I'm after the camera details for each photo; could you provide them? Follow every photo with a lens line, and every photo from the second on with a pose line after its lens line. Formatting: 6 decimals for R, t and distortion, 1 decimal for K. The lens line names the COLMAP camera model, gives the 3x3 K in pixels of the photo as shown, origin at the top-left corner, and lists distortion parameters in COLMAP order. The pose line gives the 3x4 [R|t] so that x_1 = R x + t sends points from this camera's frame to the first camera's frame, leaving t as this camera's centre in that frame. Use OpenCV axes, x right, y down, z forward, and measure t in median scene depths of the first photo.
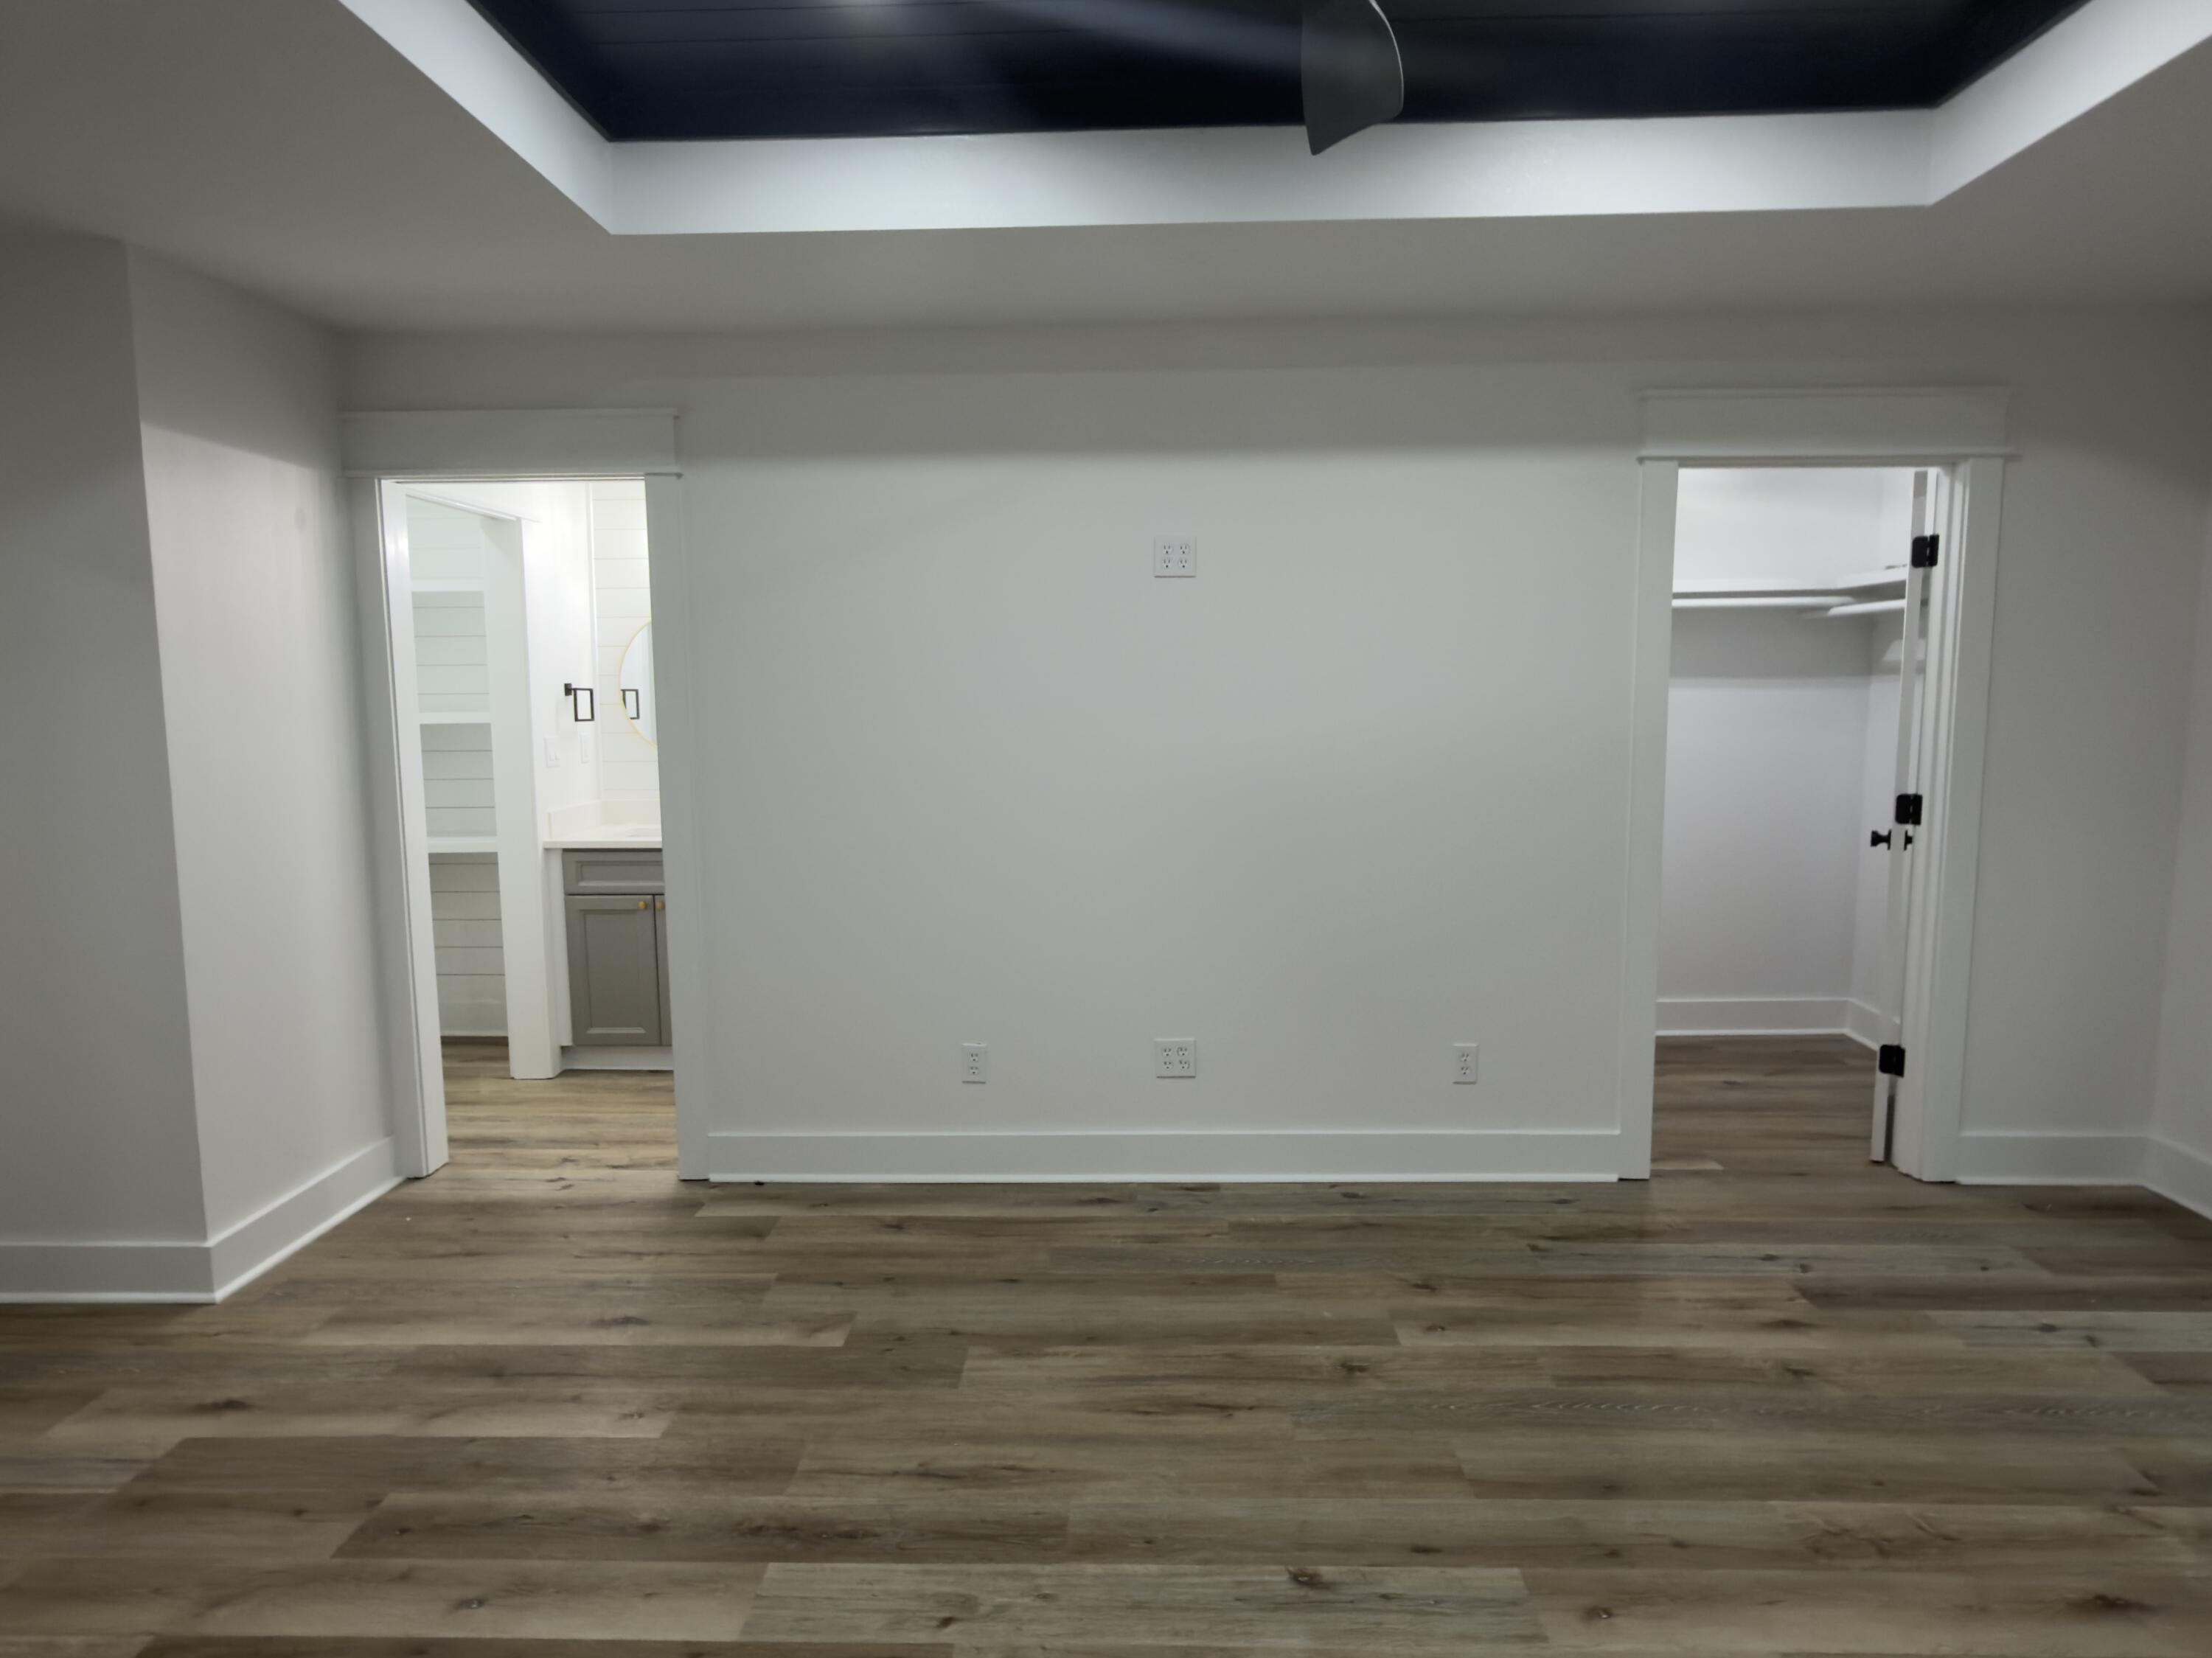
lens RADIAL K [[1308.4, 0, 1108.7], [0, 1308.4, 828.4], [0, 0, 1]] dist [0.006104, 0.001404]
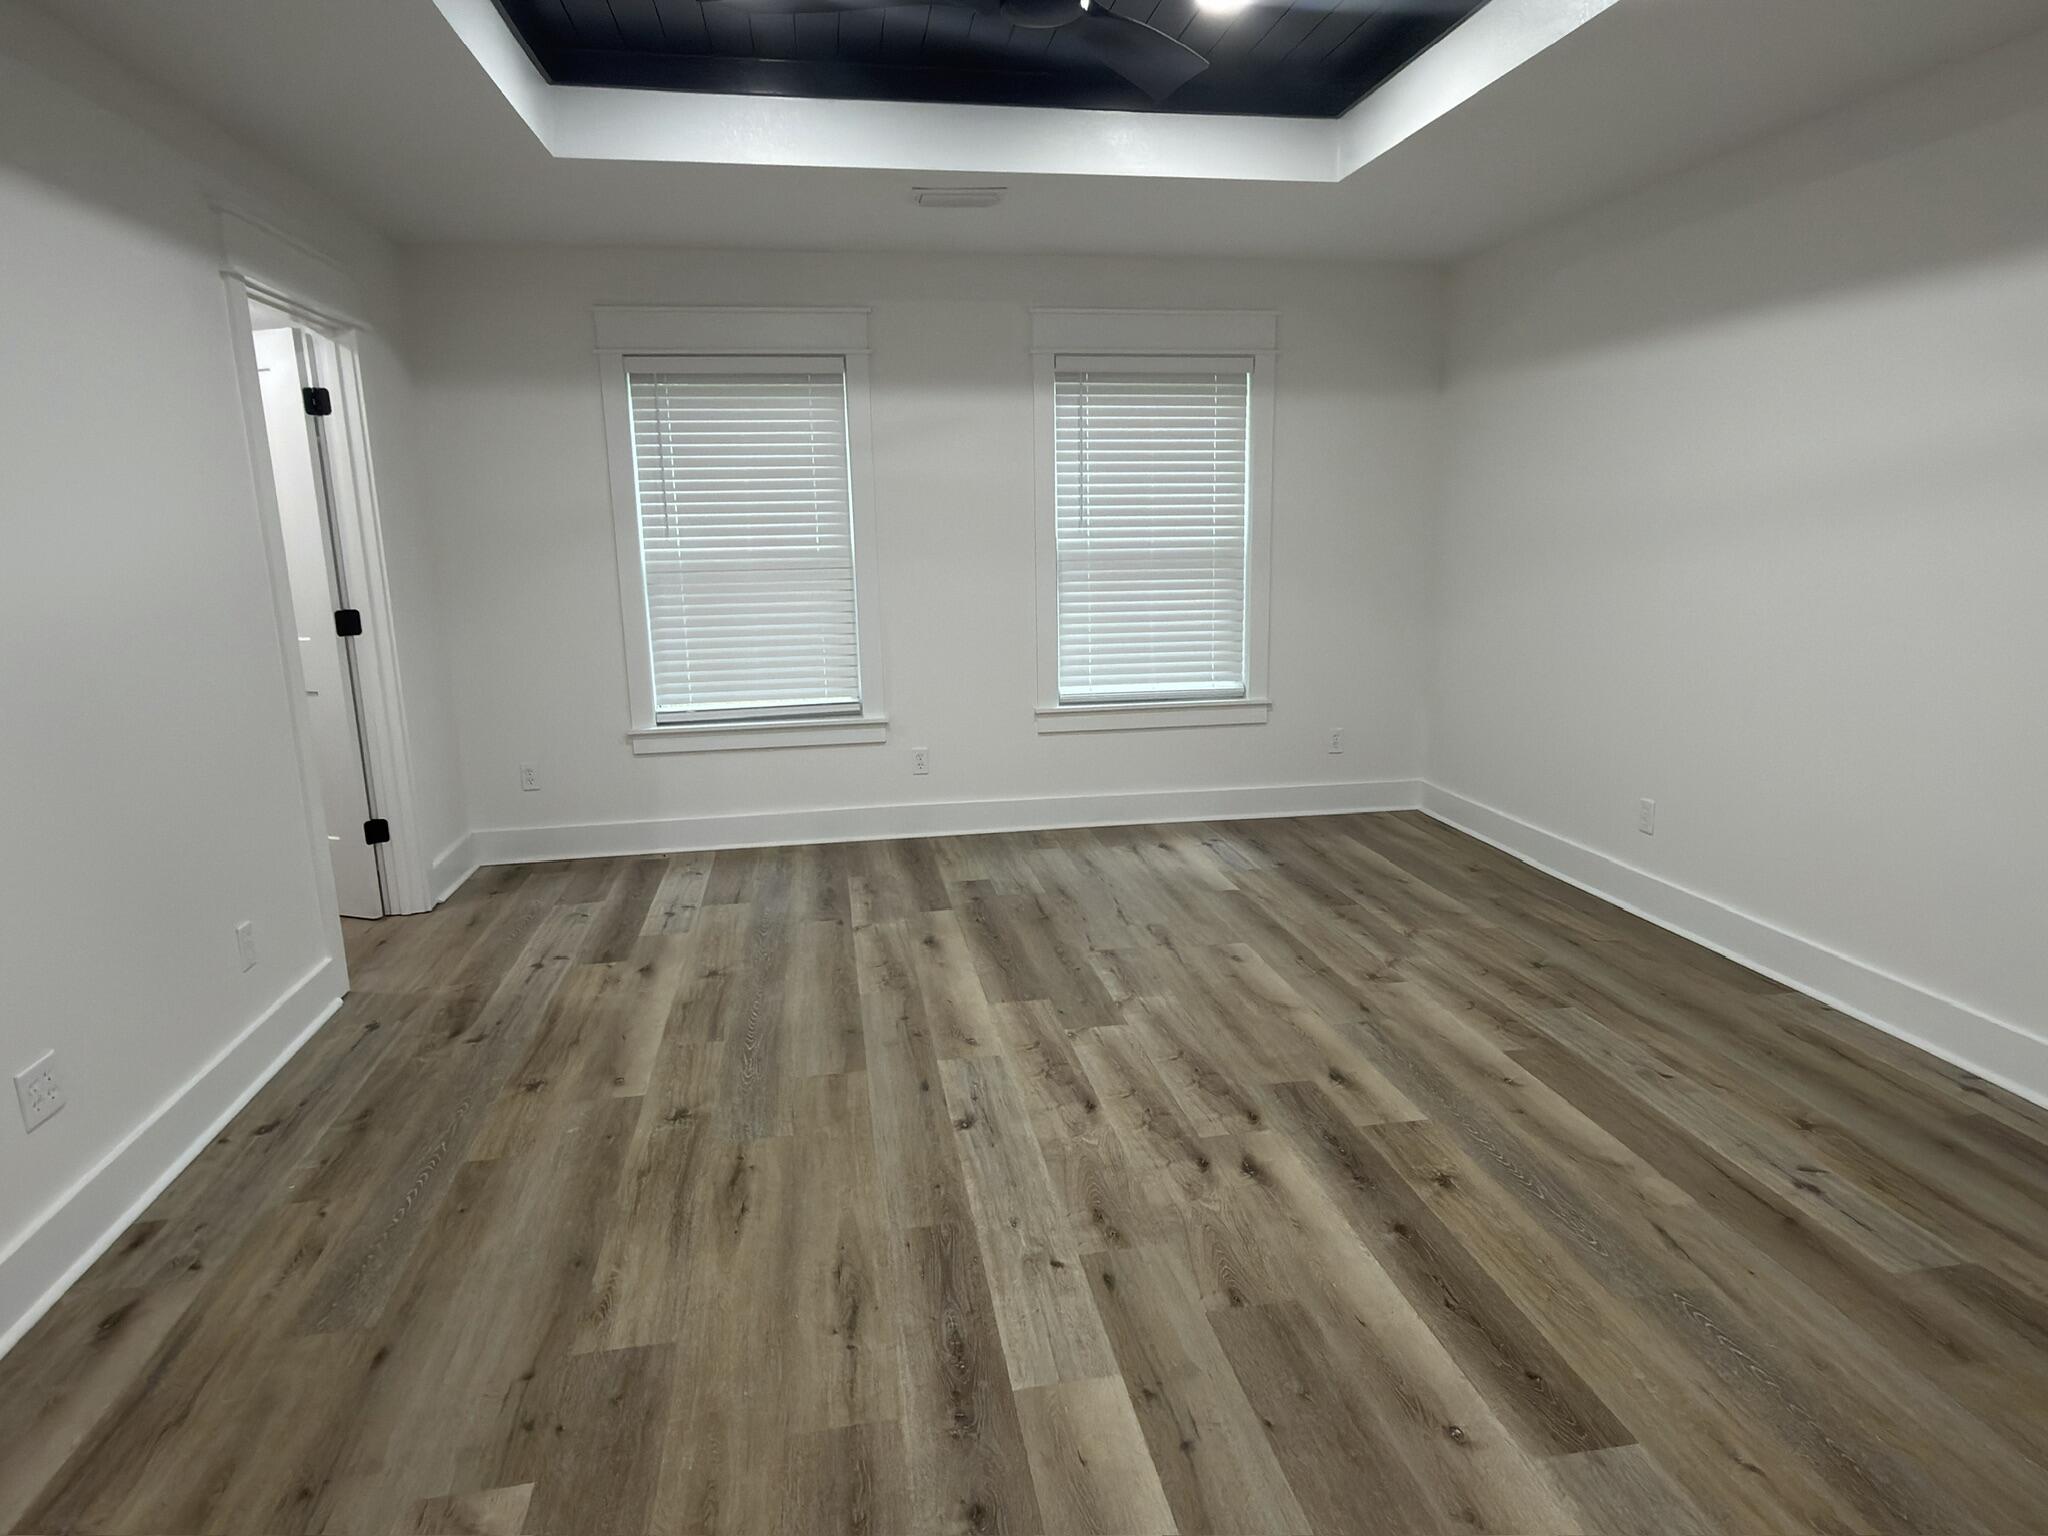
lens RADIAL K [[1211.5, 0, 1020.6], [0, 1211.5, 758.1], [0, 0, 1]] dist [0.006104, 0.001404]
pose [[-0.190047, -0.183058, 0.964558, -0.786274], [0.124297, 0.970071, 0.208595, -0.065001], [-0.973875, 0.159534, -0.161605, 0.799464]]
